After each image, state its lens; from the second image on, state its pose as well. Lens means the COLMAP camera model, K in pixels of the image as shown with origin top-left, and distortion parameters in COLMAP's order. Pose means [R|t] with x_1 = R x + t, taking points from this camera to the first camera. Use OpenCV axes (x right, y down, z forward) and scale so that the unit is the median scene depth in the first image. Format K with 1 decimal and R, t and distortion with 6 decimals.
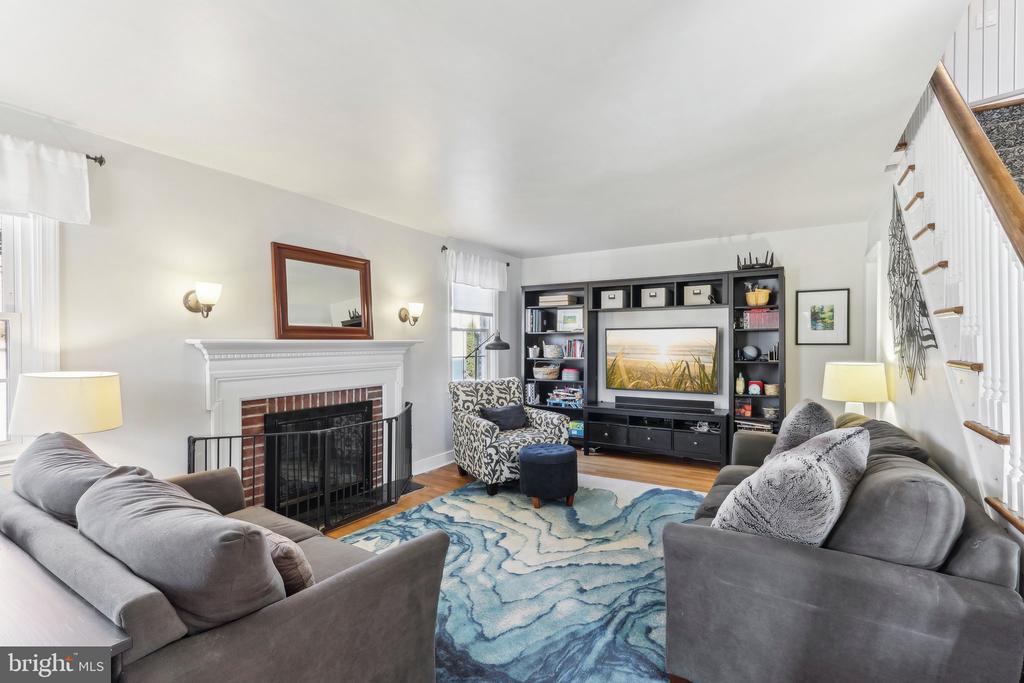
lens RADIAL K [[471.6, 0, 512.0], [0, 471.6, 341.5], [0, 0, 1]] dist [-0.001237, 0.000097]
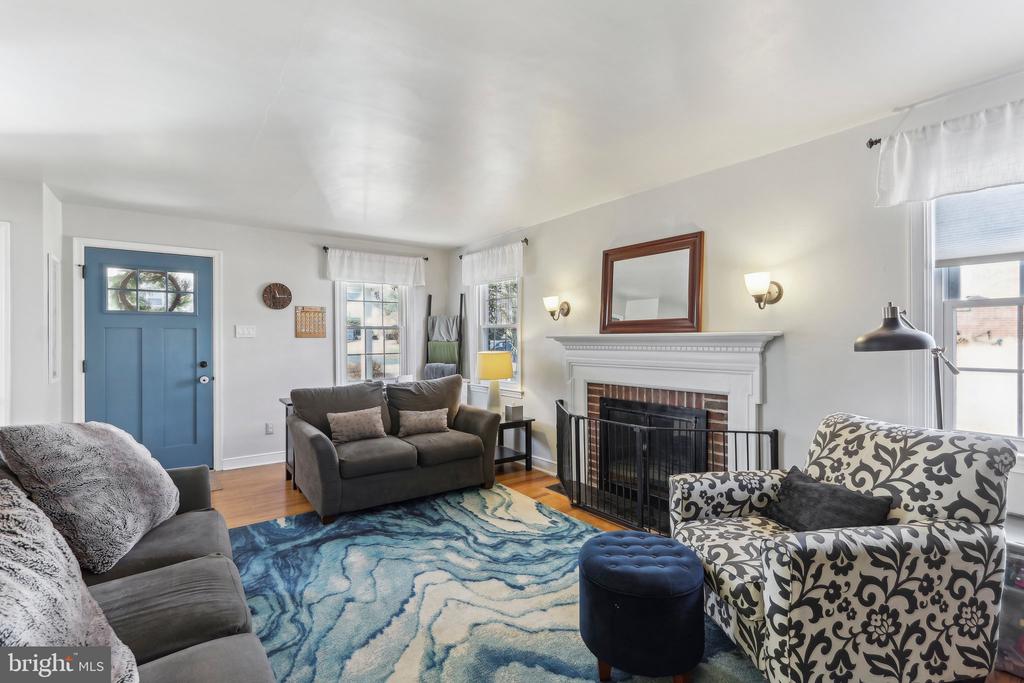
lens RADIAL K [[470.7, 0, 508.9], [0, 470.7, 336.5], [0, 0, 1]] dist [-0.001109, 0.000051]
pose [[-0.377854, -0.006815, -0.925840, 0.543731], [0.002951, 0.999959, -0.008566, 0.009022], [0.925860, -0.005969, -0.377818, 0.999844]]
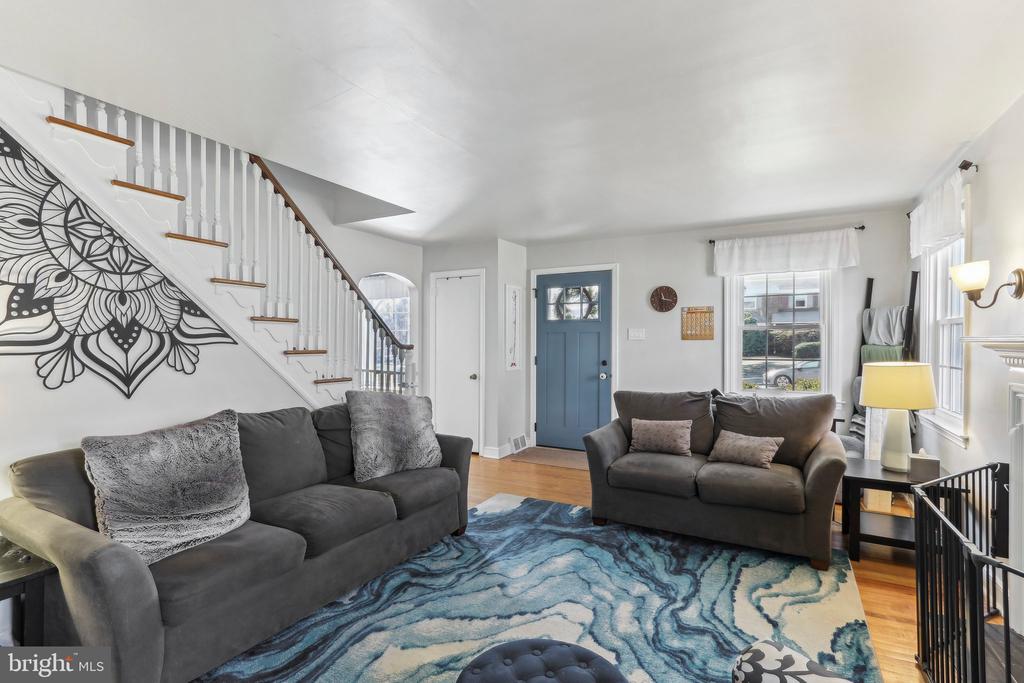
lens RADIAL K [[486.1, 0, 512.0], [0, 486.1, 341.5], [0, 0, 1]] dist [-0.001614, 0.000157]
pose [[-0.999090, -0.000360, -0.042653, 0.103940], [-0.000432, 0.999998, 0.001687, 0.002274], [0.042653, 0.001704, -0.999089, 1.237209]]
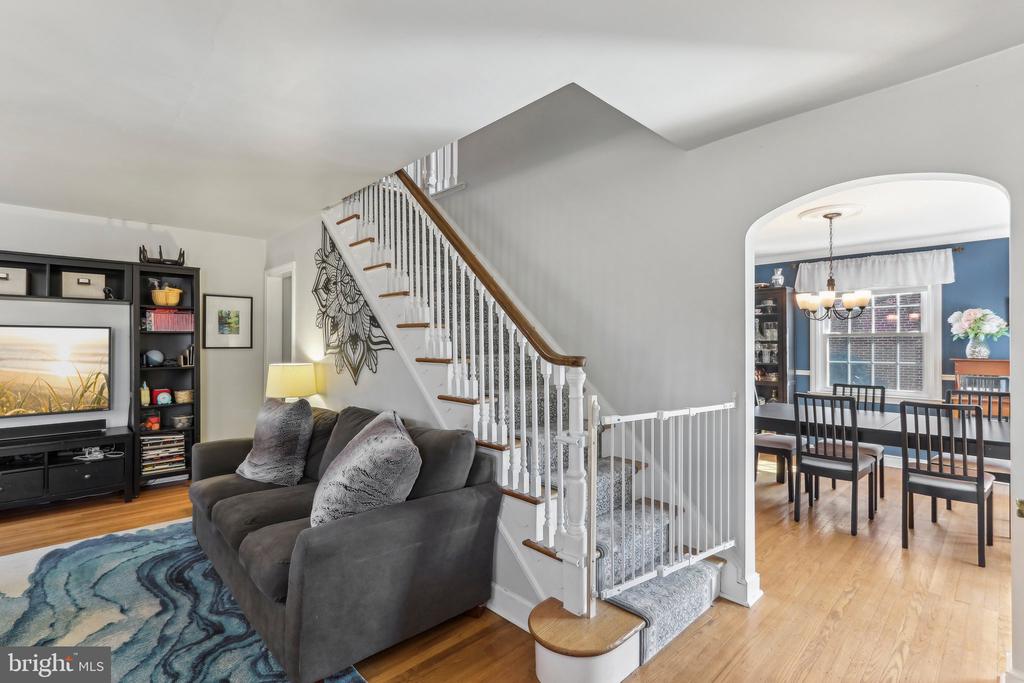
lens RADIAL K [[473.8, 0, 512.0], [0, 473.8, 341.5], [0, 0, 1]] dist [-0.000101, 0.000014]
pose [[0.256022, 0.006236, 0.966651, -0.216603], [-0.000260, 0.999980, -0.006382, -0.001759], [-0.966671, 0.001383, 0.256019, 0.142857]]
